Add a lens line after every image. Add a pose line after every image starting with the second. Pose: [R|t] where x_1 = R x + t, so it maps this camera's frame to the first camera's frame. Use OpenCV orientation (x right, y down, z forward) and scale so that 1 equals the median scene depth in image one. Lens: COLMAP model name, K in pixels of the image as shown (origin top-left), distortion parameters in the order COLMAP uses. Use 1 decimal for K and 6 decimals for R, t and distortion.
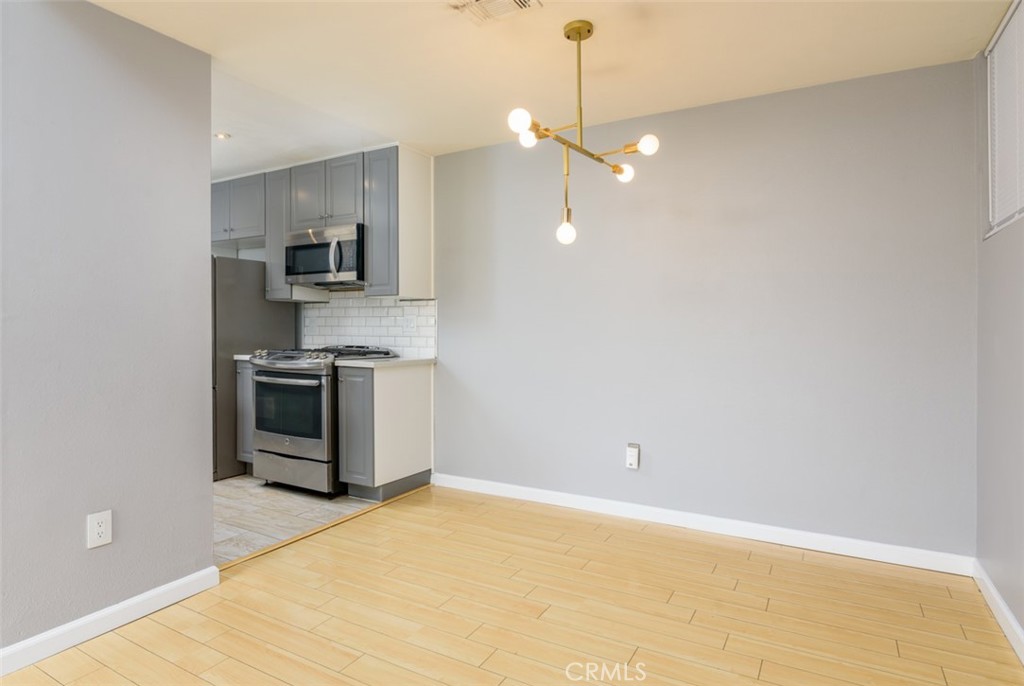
lens RADIAL K [[567.4, 0, 509.0], [0, 567.4, 336.7], [0, 0, 1]] dist [-0.005833, -0.001913]
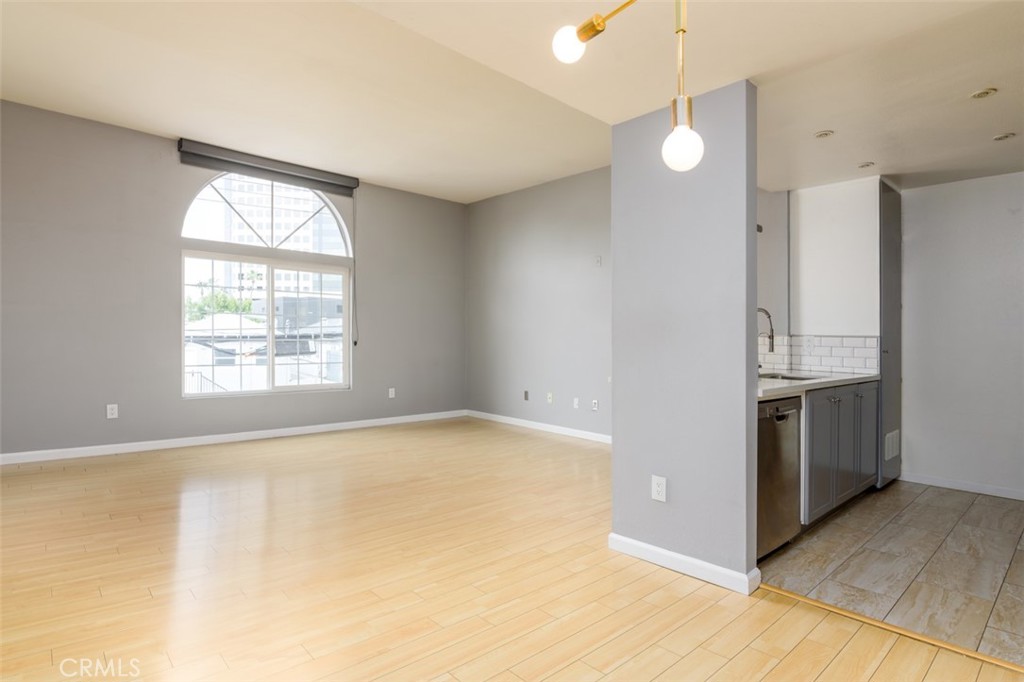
lens RADIAL K [[532.9, 0, 499.8], [0, 532.9, 343.5], [0, 0, 1]] dist [-0.003453, -0.000036]
pose [[-0.312276, -0.007372, -0.949963, 0.338998], [-0.026453, 0.999650, 0.000938, 0.000886], [0.949623, 0.025423, -0.312361, 0.560114]]
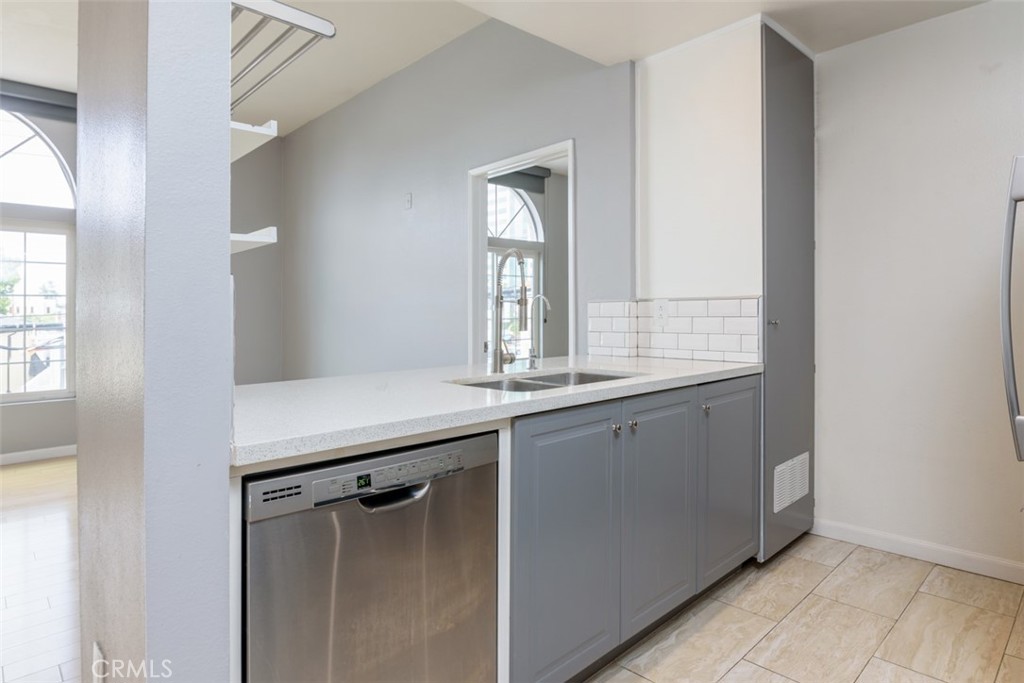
lens RADIAL K [[567.4, 0, 509.0], [0, 567.4, 335.2], [0, 0, 1]] dist [-0.005833, -0.001913]
pose [[-0.295861, 0.024903, -0.954906, -0.171408], [0.004437, 0.999685, 0.024696, -0.004692], [0.955221, 0.003070, -0.295879, 0.845647]]
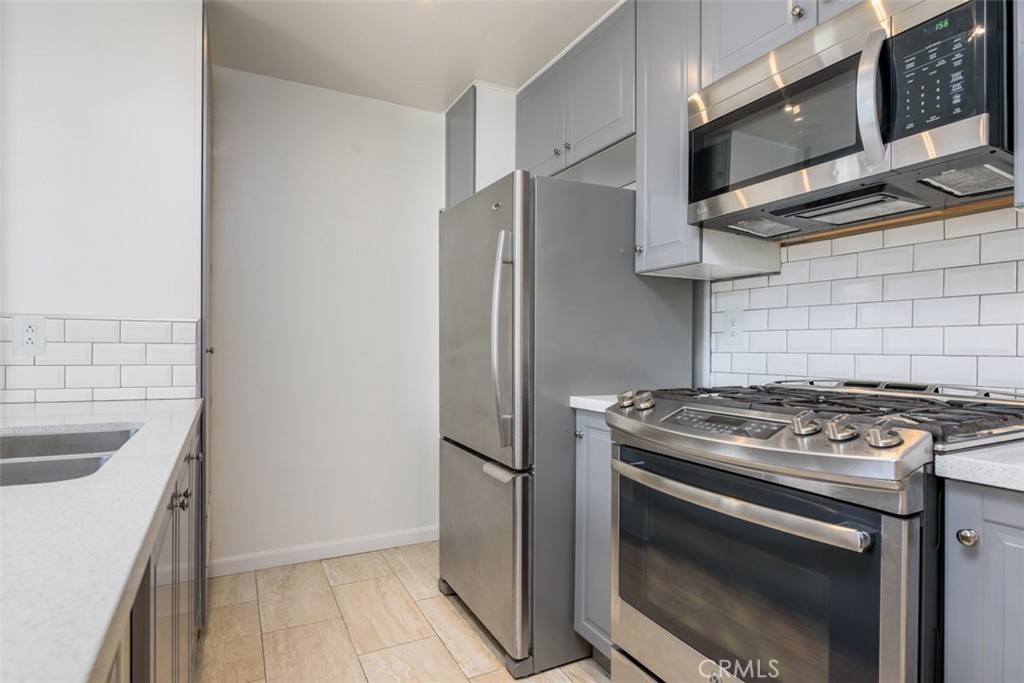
lens RADIAL K [[551.9, 0, 504.1], [0, 551.9, 354.4], [0, 0, 1]] dist [-0.015999, -0.000336]
pose [[0.839384, 0.005635, -0.543510, -0.315856], [-0.004413, 0.999984, 0.003552, -0.002033], [0.543522, -0.000583, 0.839395, 0.654078]]
